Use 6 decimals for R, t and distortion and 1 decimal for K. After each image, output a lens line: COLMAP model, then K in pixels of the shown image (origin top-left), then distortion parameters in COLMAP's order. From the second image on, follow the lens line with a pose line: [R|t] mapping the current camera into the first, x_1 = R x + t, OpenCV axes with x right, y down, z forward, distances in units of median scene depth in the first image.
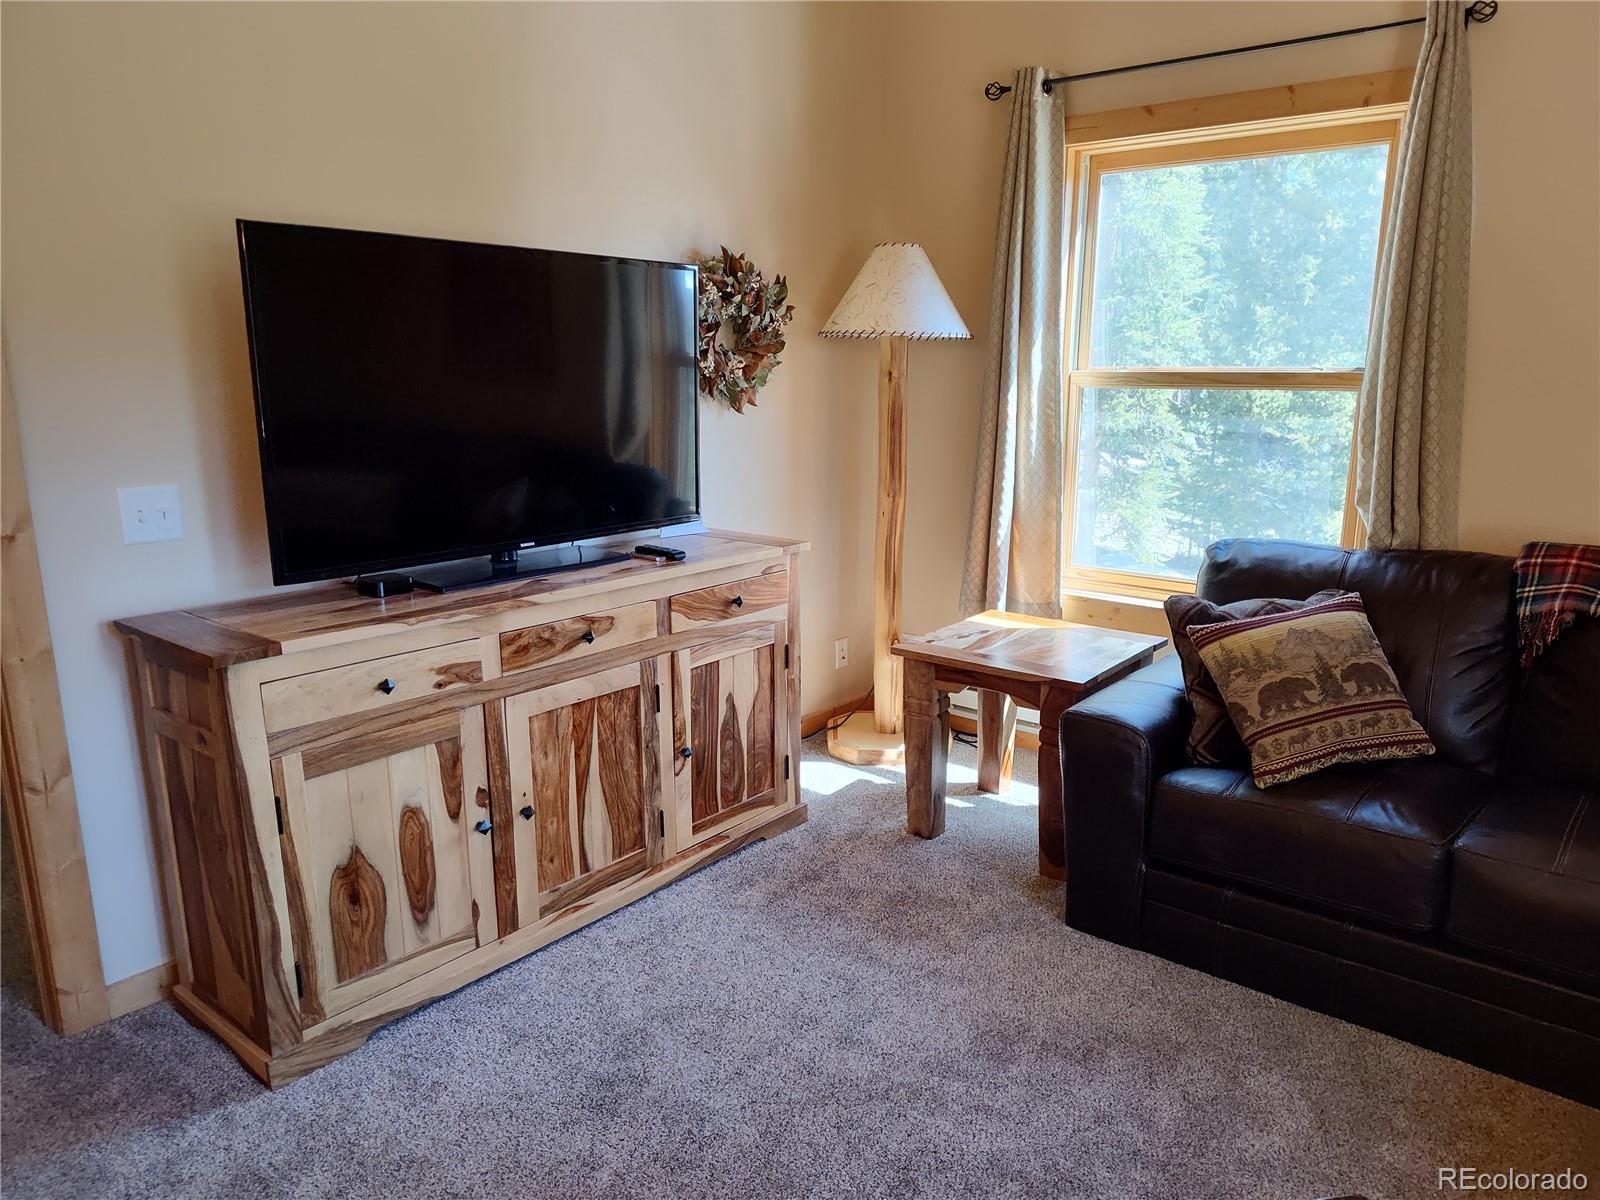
lens RADIAL K [[1076.1, 0, 799.4], [0, 1076.1, 603.6], [0, 0, 1]] dist [-0.003144, -0.002518]
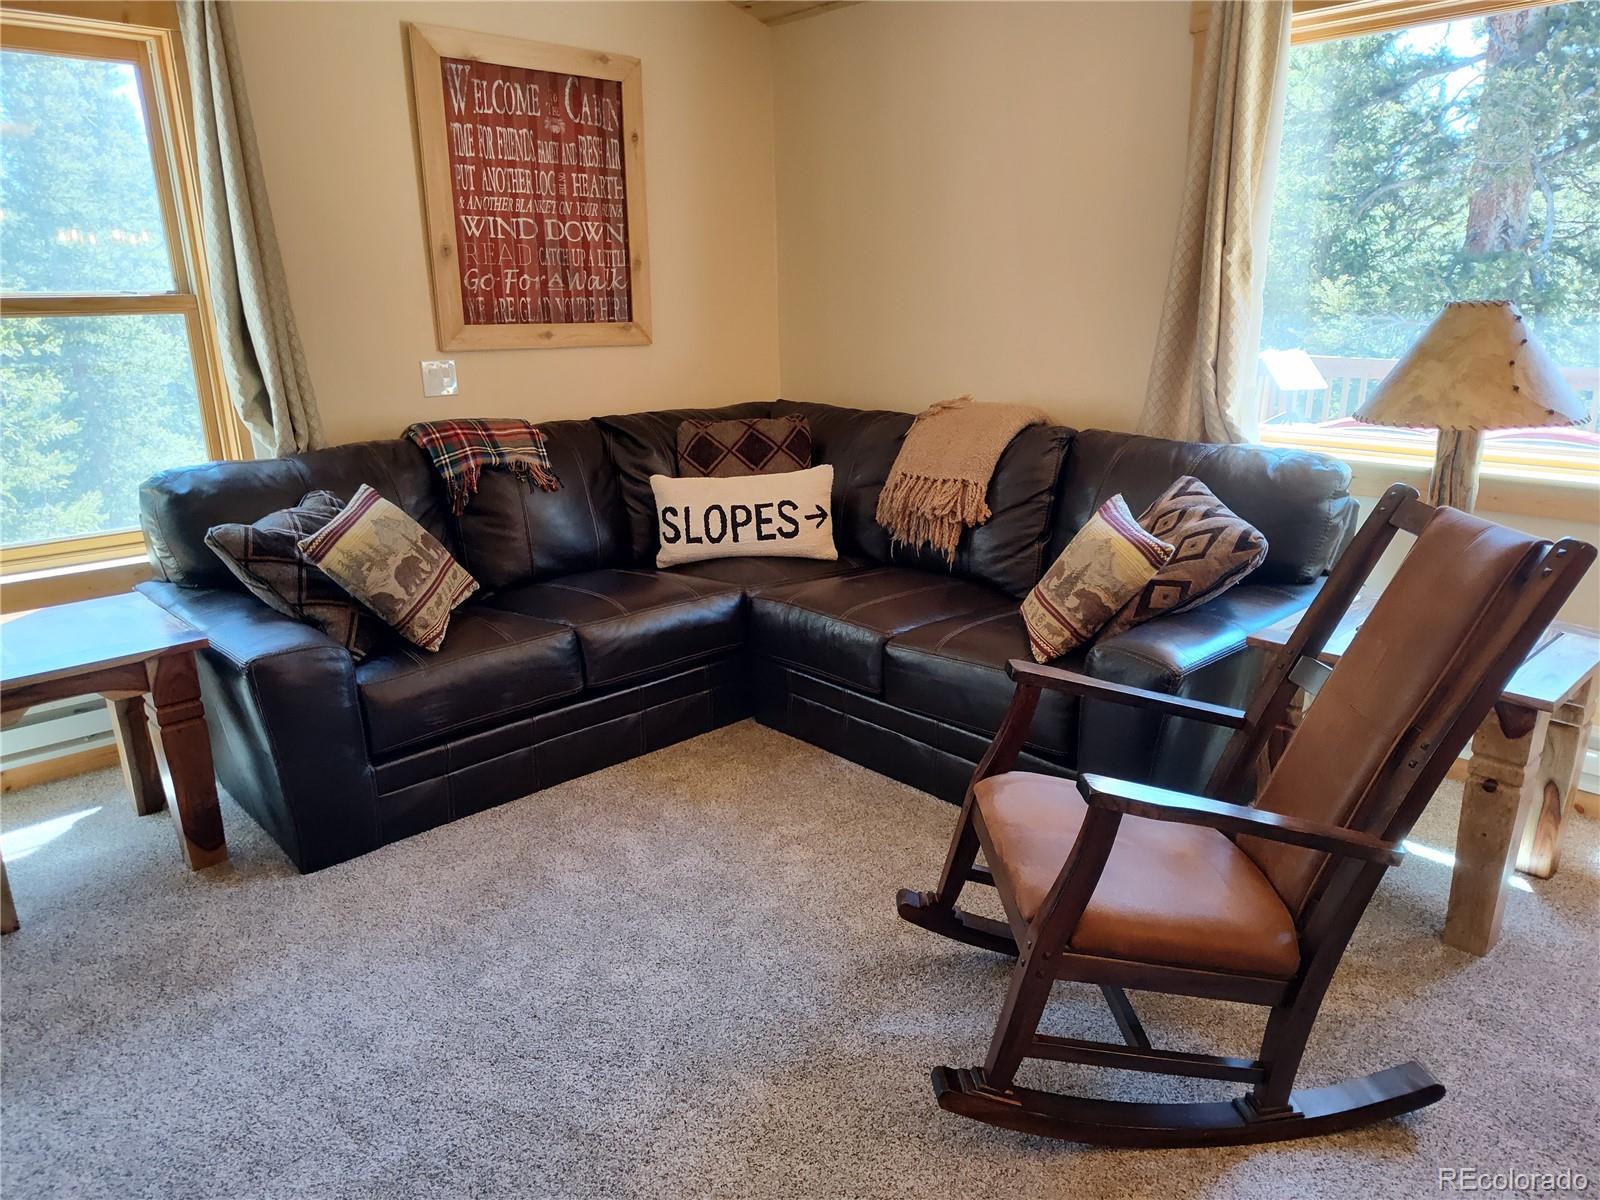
lens RADIAL K [[1076.1, 0, 800.2], [0, 1076.1, 602.2], [0, 0, 1]] dist [-0.003144, -0.002518]
pose [[0.140163, -0.274470, 0.951326, -0.594171], [0.230400, 0.943477, 0.238259, -0.063324], [-0.962949, 0.185791, 0.195479, 0.376678]]
